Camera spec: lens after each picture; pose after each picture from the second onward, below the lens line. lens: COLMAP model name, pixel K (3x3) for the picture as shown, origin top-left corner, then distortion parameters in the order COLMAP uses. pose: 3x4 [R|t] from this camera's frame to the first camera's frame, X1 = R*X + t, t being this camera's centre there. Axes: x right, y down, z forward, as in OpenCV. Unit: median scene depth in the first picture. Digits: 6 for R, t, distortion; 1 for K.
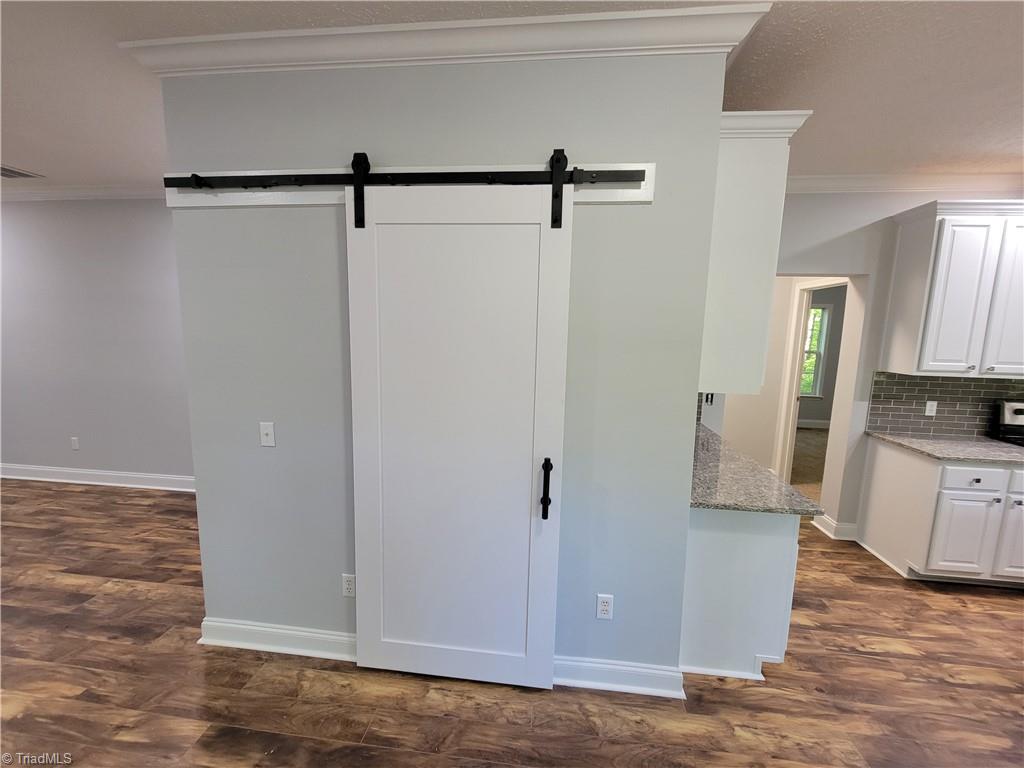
lens RADIAL K [[416.0, 0, 514.8], [0, 416.0, 382.7], [0, 0, 1]] dist [0.004932, -0.003698]
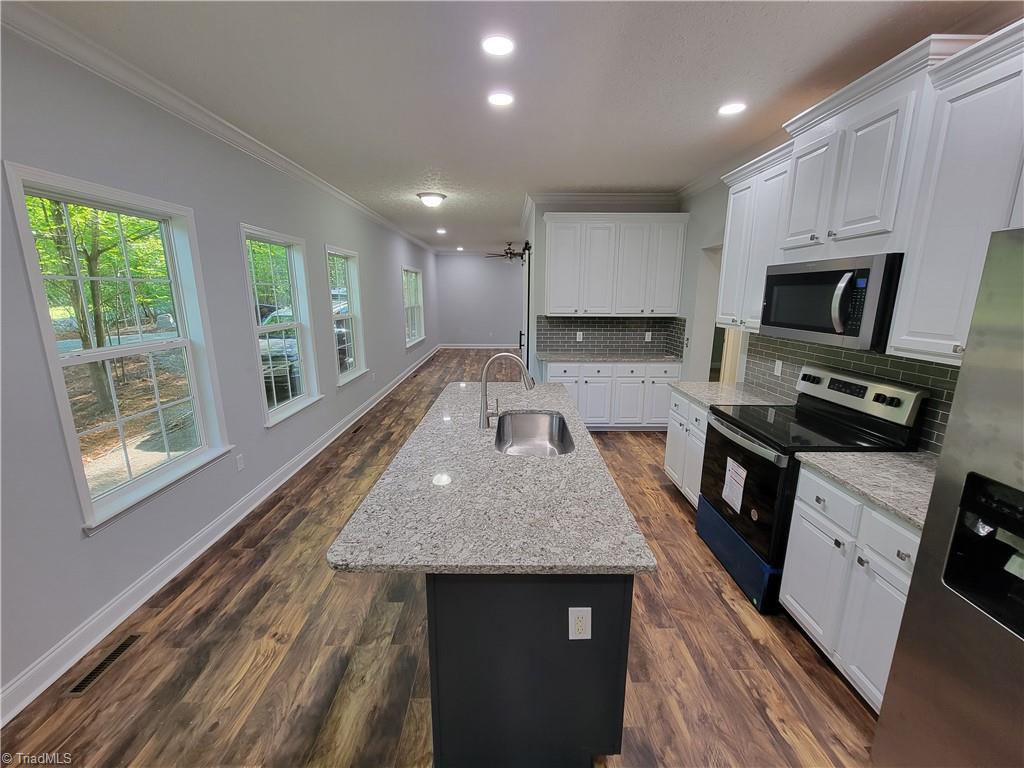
lens RADIAL K [[416.0, 0, 514.8], [0, 416.0, 382.7], [0, 0, 1]] dist [0.004932, -0.003698]
pose [[0.133303, 0.185510, -0.973559, 2.370283], [-0.135434, 0.976520, 0.167530, 0.019940], [0.981778, 0.109520, 0.155298, 0.315861]]
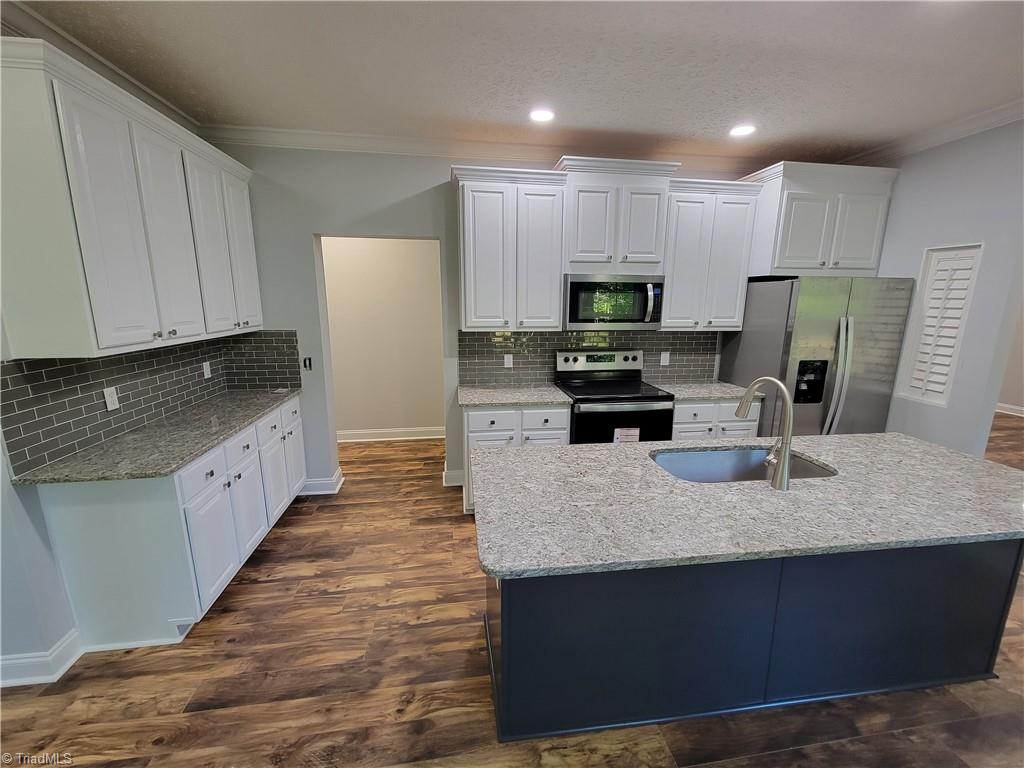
lens RADIAL K [[416.0, 0, 514.8], [0, 416.0, 382.7], [0, 0, 1]] dist [0.004932, -0.003698]
pose [[0.964879, -0.069582, 0.253311, 0.923372], [0.052474, 0.995900, 0.073689, 0.048136], [-0.257400, -0.057808, 0.964574, -0.108454]]
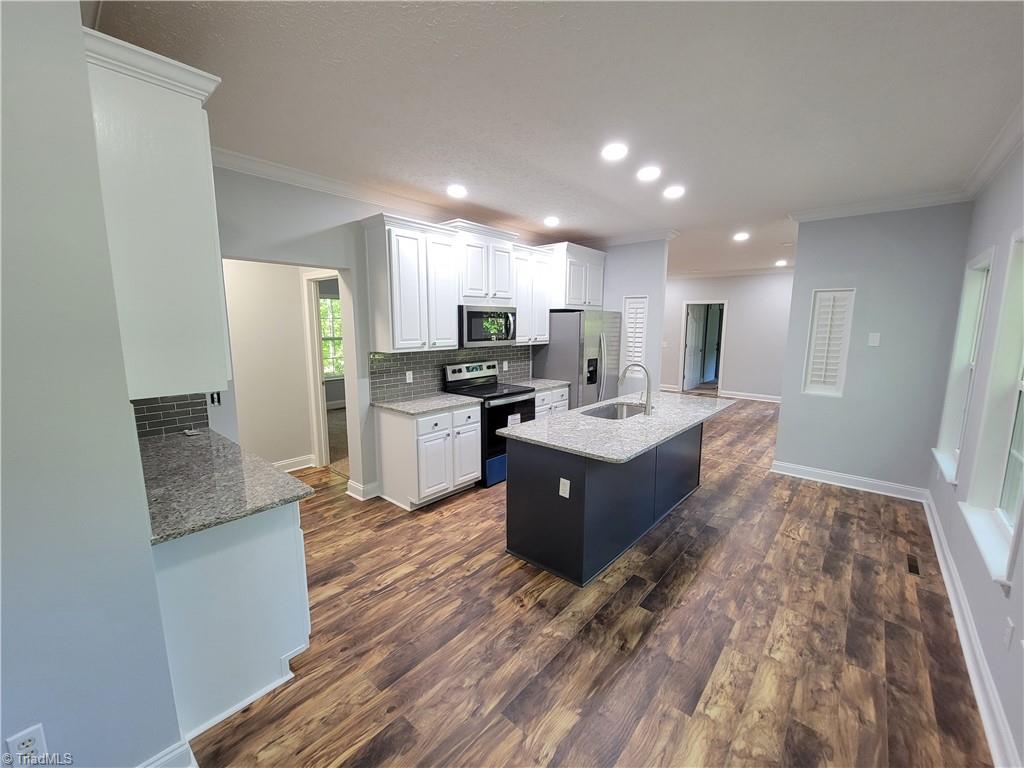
lens RADIAL K [[416.0, 0, 514.8], [0, 416.0, 382.7], [0, 0, 1]] dist [0.004932, -0.003698]
pose [[0.559100, -0.141604, 0.816918, 0.148436], [0.122813, 0.988582, 0.087307, 0.007857], [-0.819954, 0.051515, 0.570107, -0.016337]]
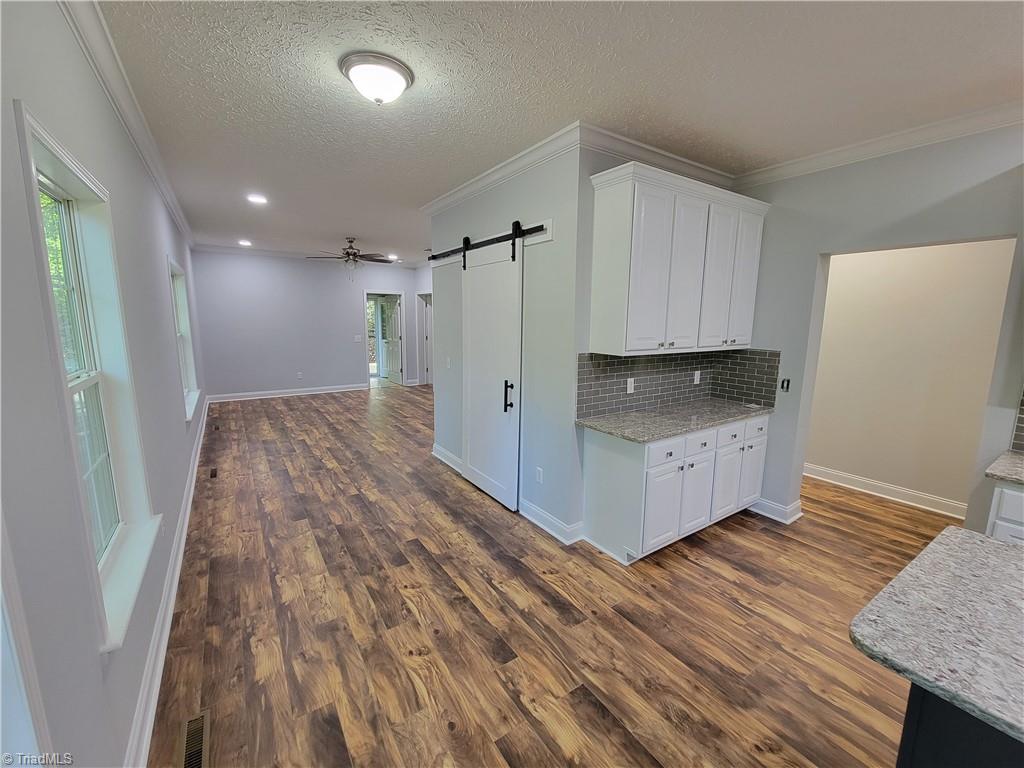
lens RADIAL K [[416.0, 0, 514.8], [0, 416.0, 382.7], [0, 0, 1]] dist [0.004932, -0.003698]
pose [[0.653681, 0.101124, -0.749983, 1.054814], [-0.098573, 0.993966, 0.048107, 0.064706], [0.750323, 0.042481, 0.659705, -0.167764]]
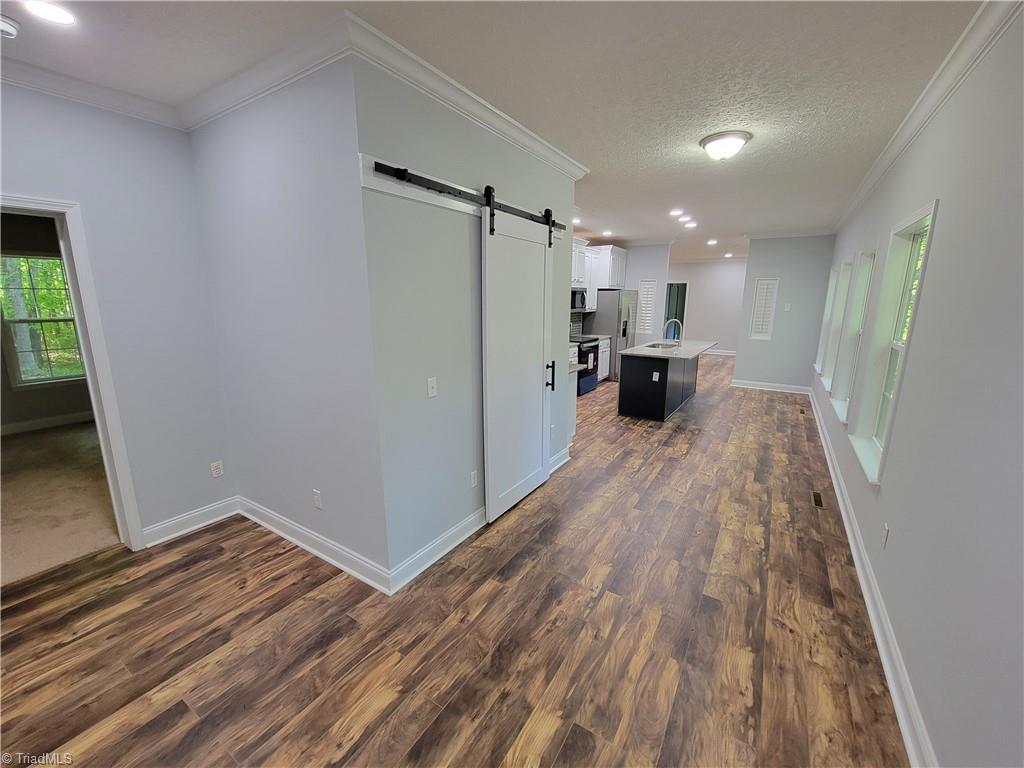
lens RADIAL K [[416.0, 0, 514.8], [0, 416.0, 382.7], [0, 0, 1]] dist [0.004932, -0.003698]
pose [[0.434089, -0.203829, 0.877508, -1.244604], [0.126201, 0.978221, 0.164793, -0.051817], [-0.891987, 0.039208, 0.450358, 0.165864]]
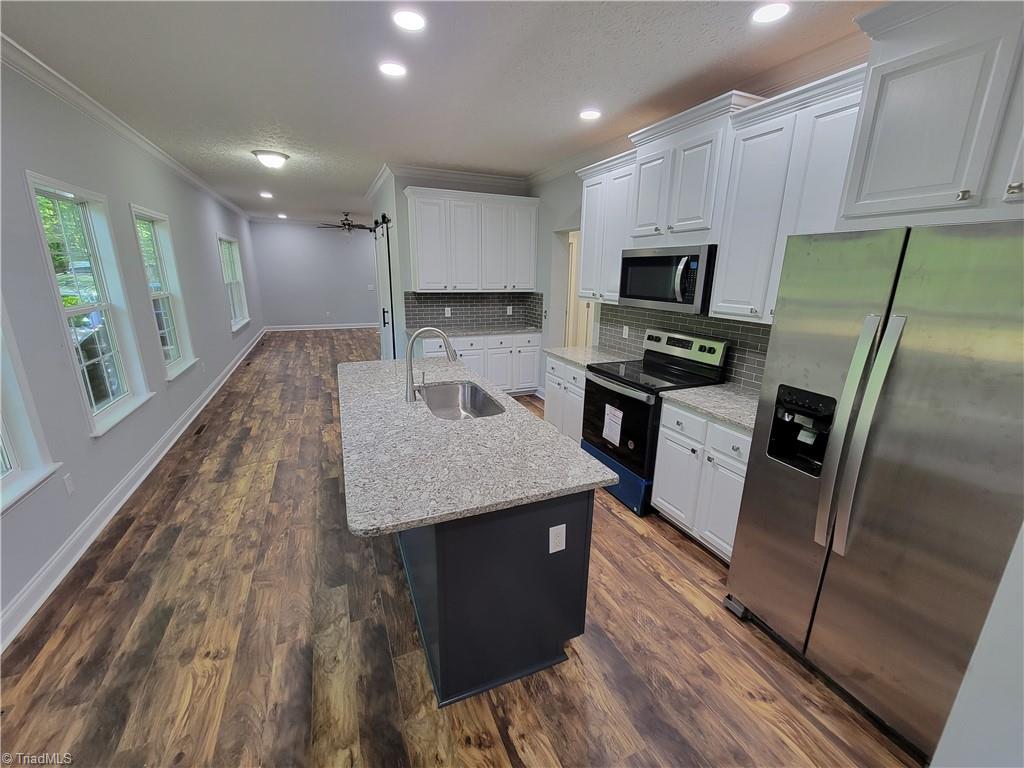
lens RADIAL K [[416.0, 0, 514.8], [0, 416.0, 382.7], [0, 0, 1]] dist [0.004932, -0.003698]
pose [[0.510633, 0.207298, -0.834435, 2.388800], [-0.120317, 0.978179, 0.169380, 0.049972], [0.851339, 0.013905, 0.524432, 0.104930]]
